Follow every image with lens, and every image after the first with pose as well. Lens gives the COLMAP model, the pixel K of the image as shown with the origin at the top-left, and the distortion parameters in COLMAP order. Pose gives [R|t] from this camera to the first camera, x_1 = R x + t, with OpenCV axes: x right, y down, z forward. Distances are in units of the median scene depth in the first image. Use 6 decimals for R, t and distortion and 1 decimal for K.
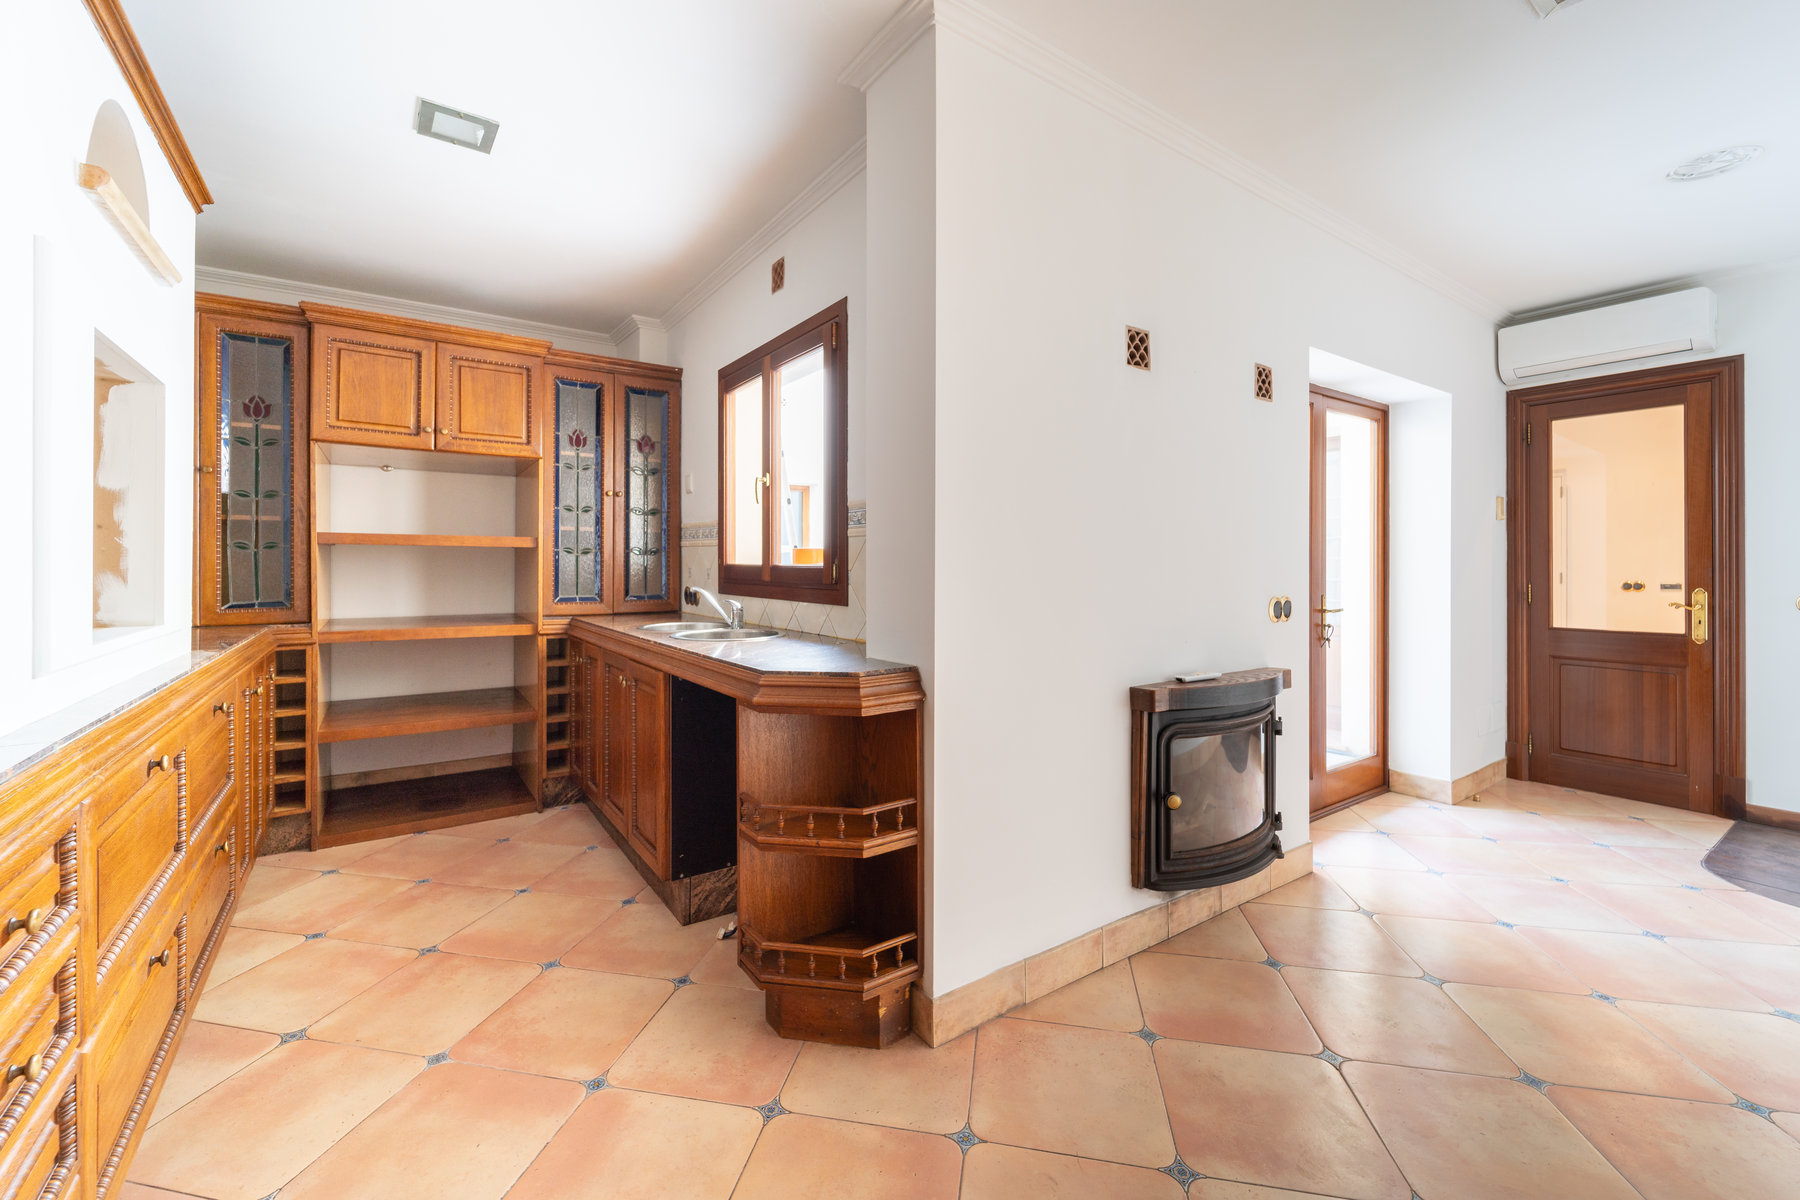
lens RADIAL K [[745.3, 0, 904.7], [0, 745.3, 558.9], [0, 0, 1]] dist [-0.000034, -0.000219]
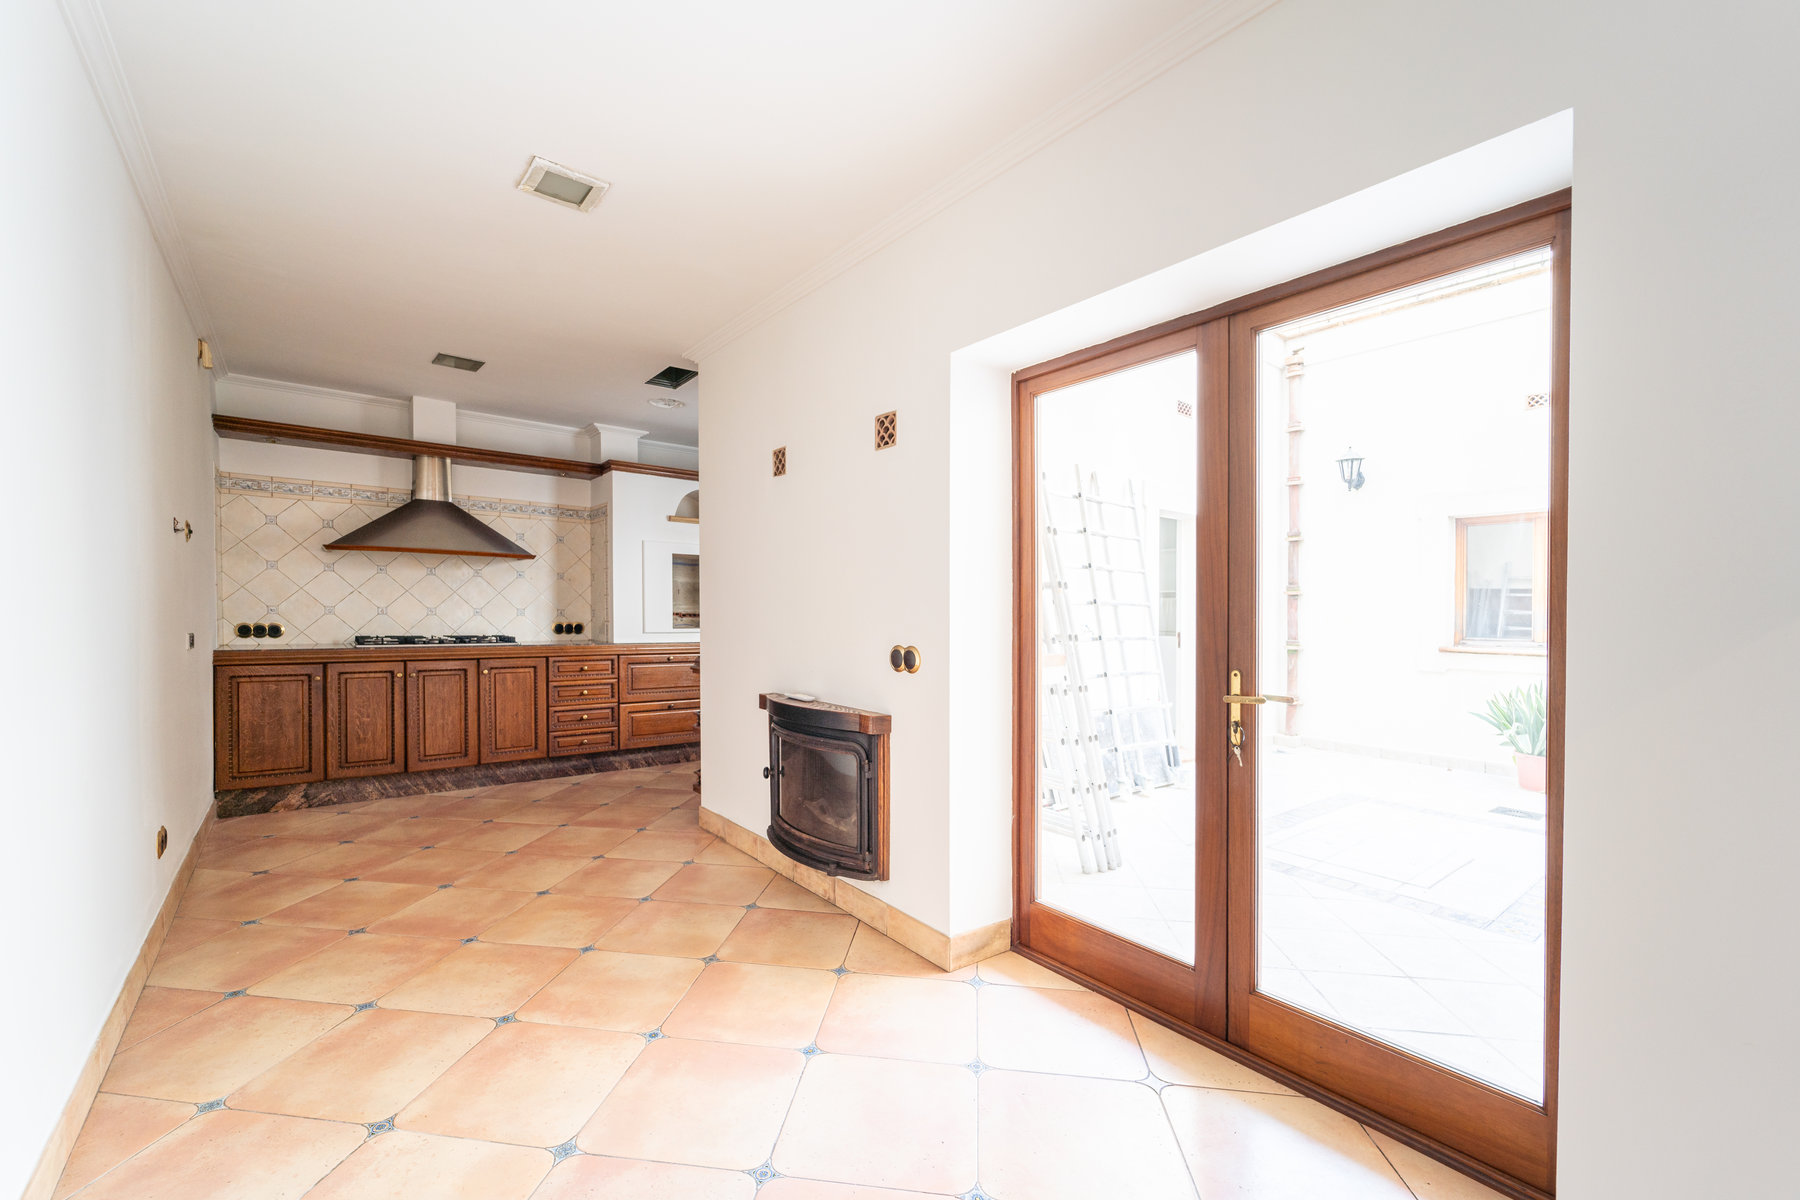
lens RADIAL K [[715.7, 0, 900.0], [0, 715.7, 600.0], [0, 0, 1]] dist [0.000378, -0.000361]
pose [[0.070354, -0.009128, -0.997480, 1.482323], [0.002844, 0.999956, -0.008950, -0.002148], [0.997518, -0.002207, 0.070377, 0.964305]]
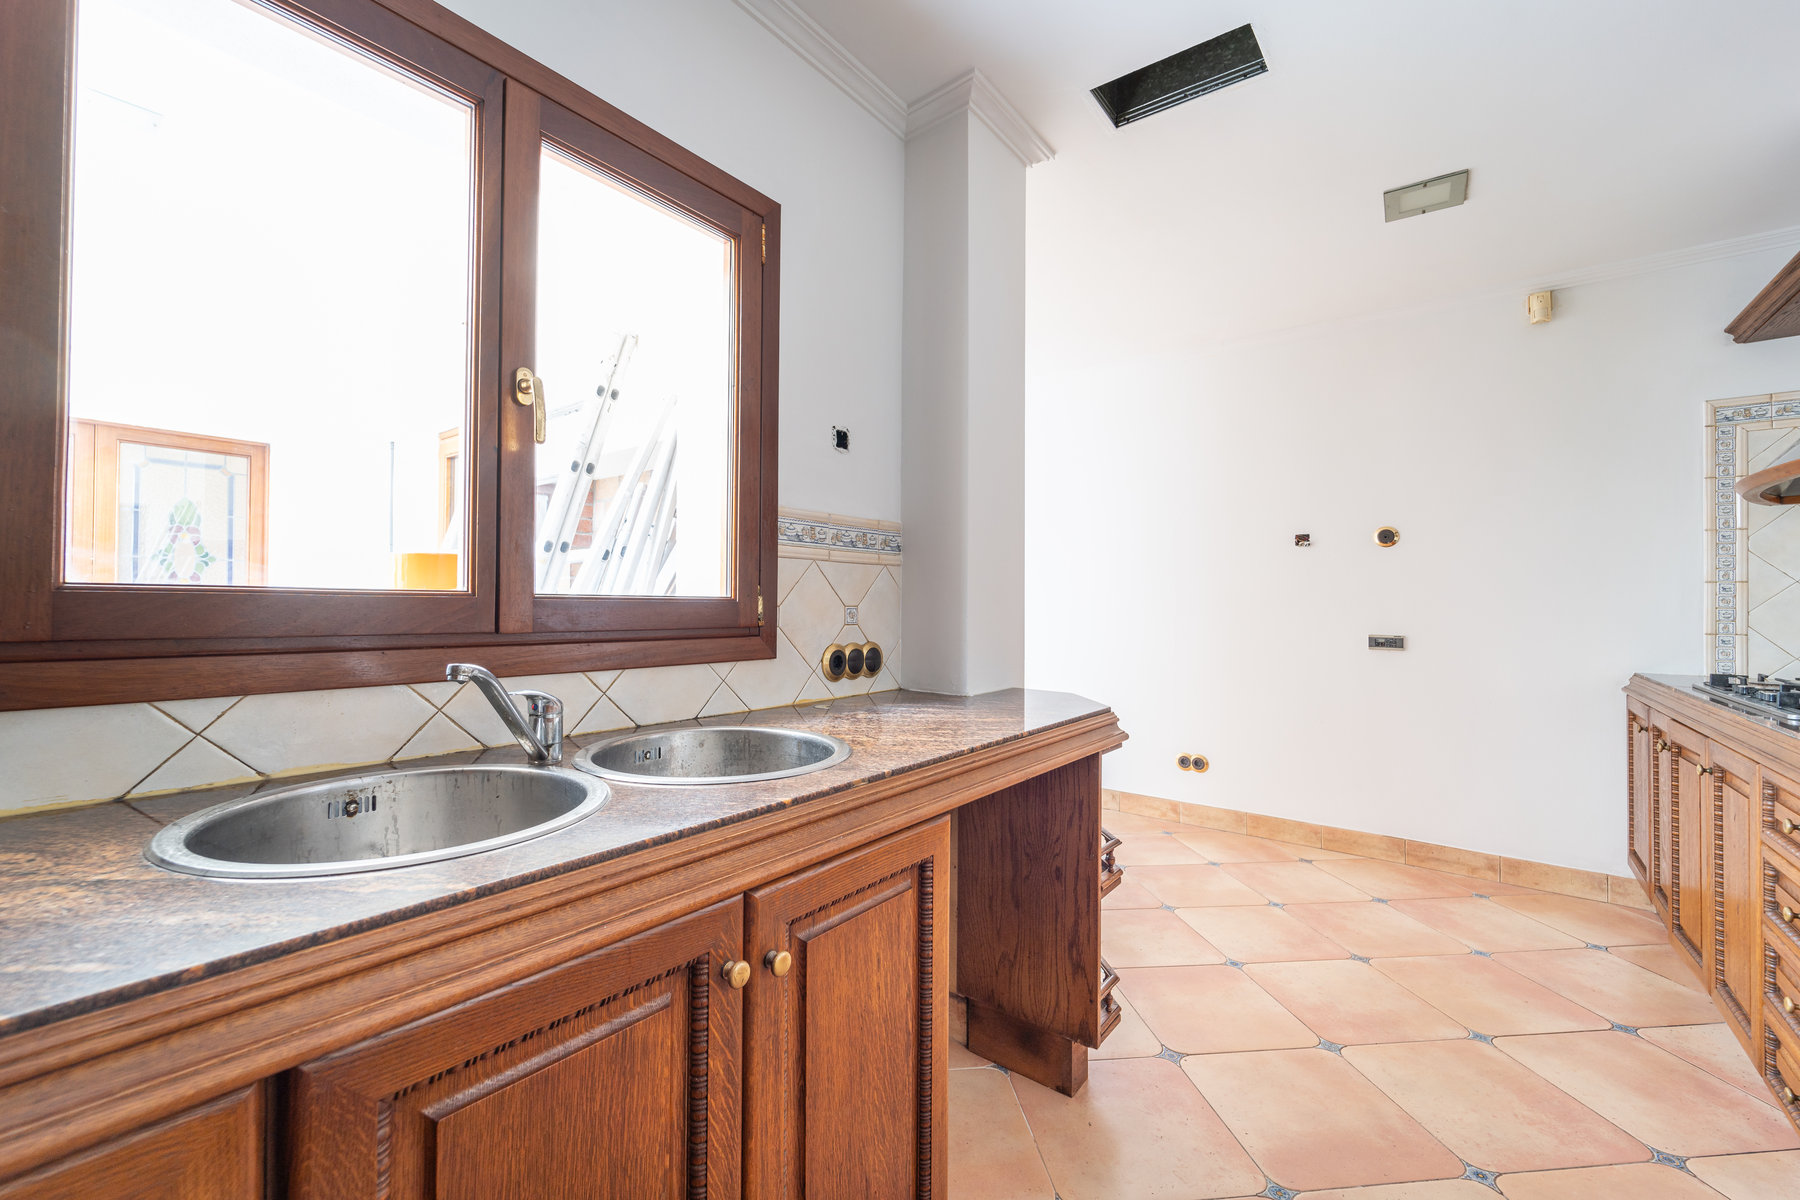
lens RADIAL K [[715.7, 0, 900.0], [0, 715.7, 600.0], [0, 0, 1]] dist [0.000378, -0.000361]
pose [[-0.287330, 0.009266, 0.957787, -0.713512], [-0.026934, 0.999480, -0.017749, 0.018173], [-0.957453, -0.030897, -0.286931, 1.047405]]
